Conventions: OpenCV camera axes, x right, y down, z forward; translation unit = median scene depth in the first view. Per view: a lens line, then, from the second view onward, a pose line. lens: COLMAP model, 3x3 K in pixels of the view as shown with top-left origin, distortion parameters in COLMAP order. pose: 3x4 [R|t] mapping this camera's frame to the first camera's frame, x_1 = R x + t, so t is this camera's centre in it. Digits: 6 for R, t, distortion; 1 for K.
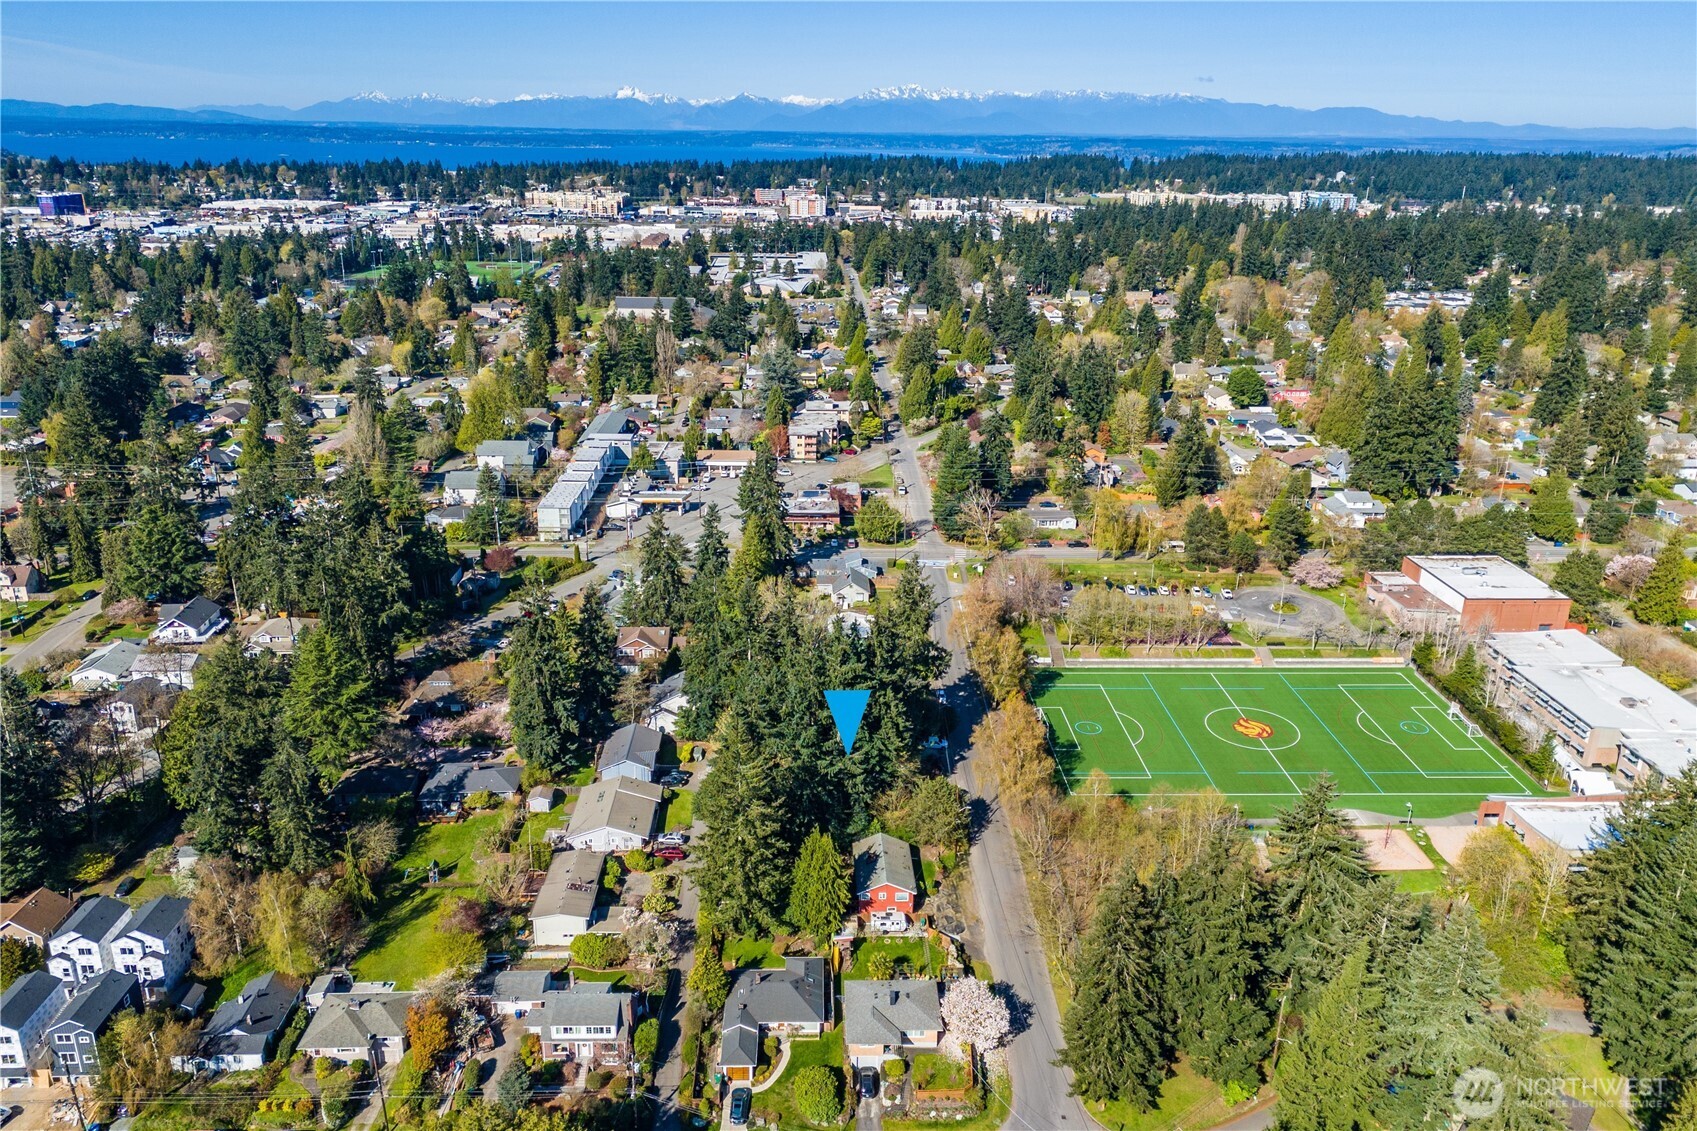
lens RADIAL K [[1239.4, 0, 849.8], [0, 1239.4, 565.6], [0, 0, 1]] dist [0.052448, -0.006251]
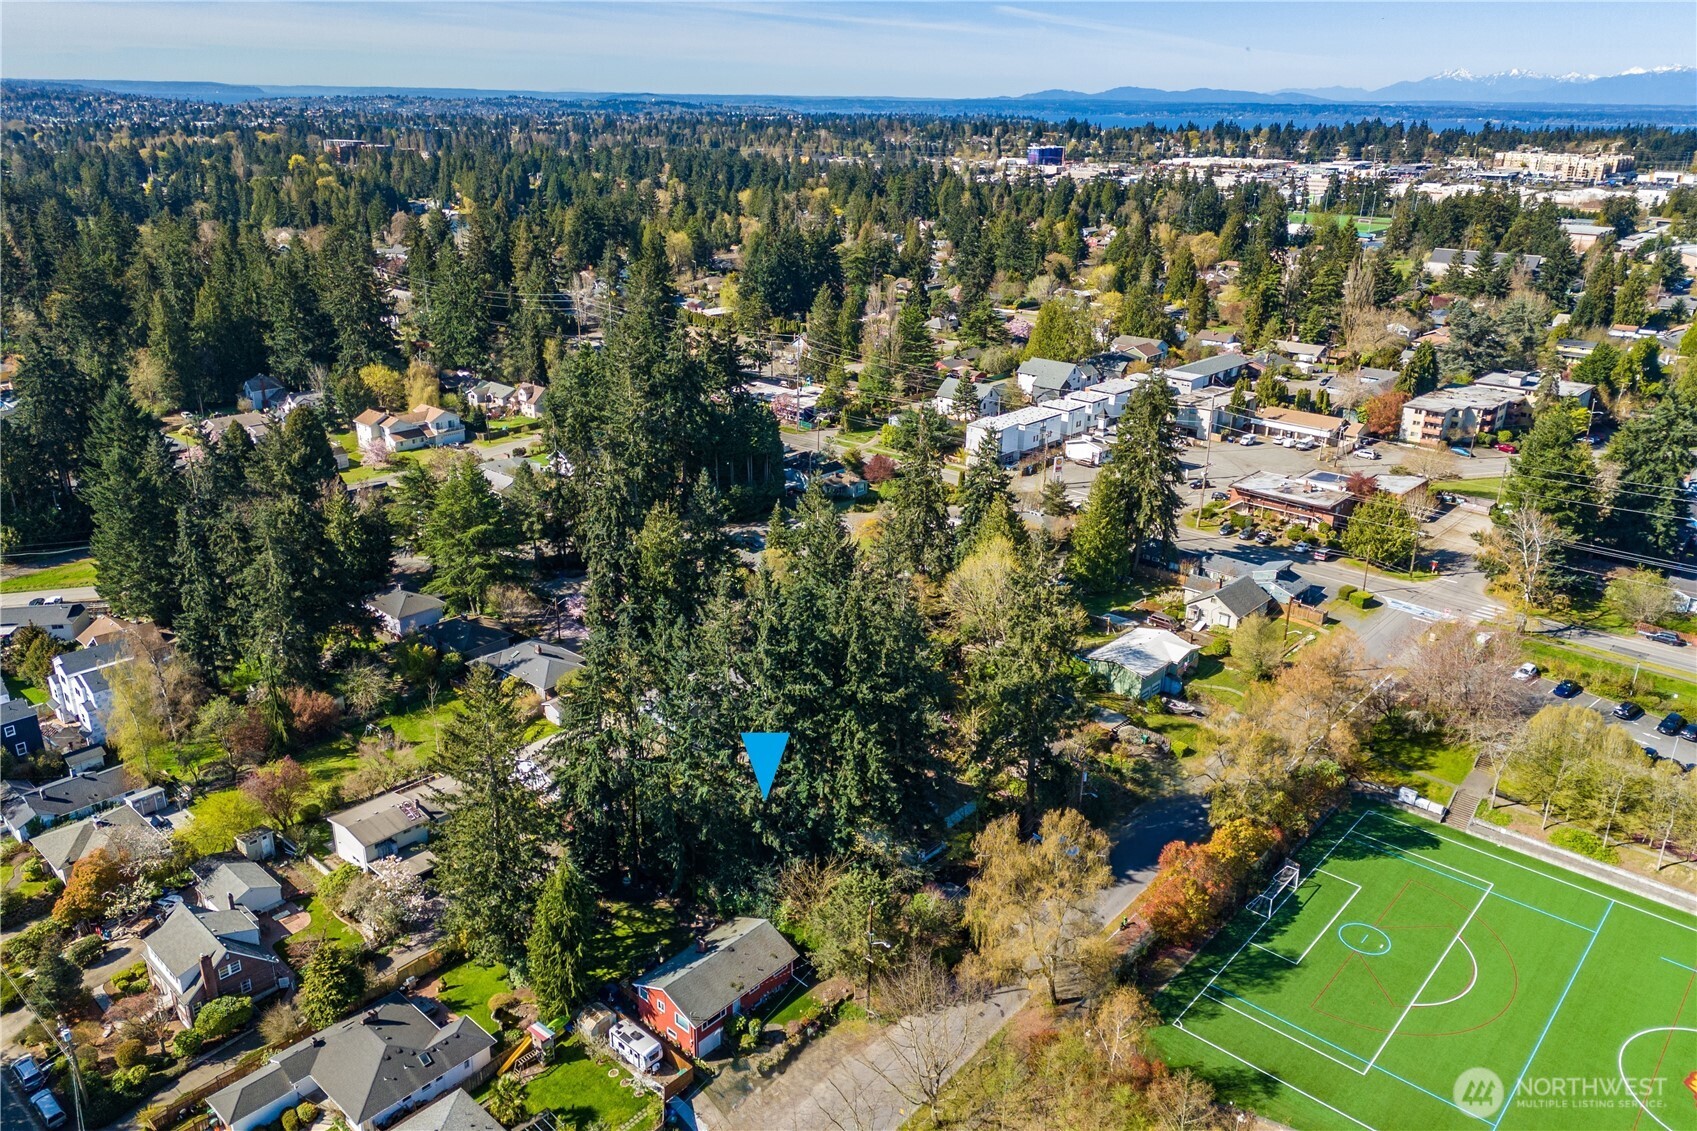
lens RADIAL K [[1239.4, 0, 850.7], [0, 1239.4, 563.9], [0, 0, 1]] dist [0.052448, -0.006251]
pose [[0.725862, 0.239708, -0.644720, 0.214408], [-0.231285, 0.967792, 0.099433, -0.017668], [0.647789, 0.076939, 0.757924, 0.278055]]
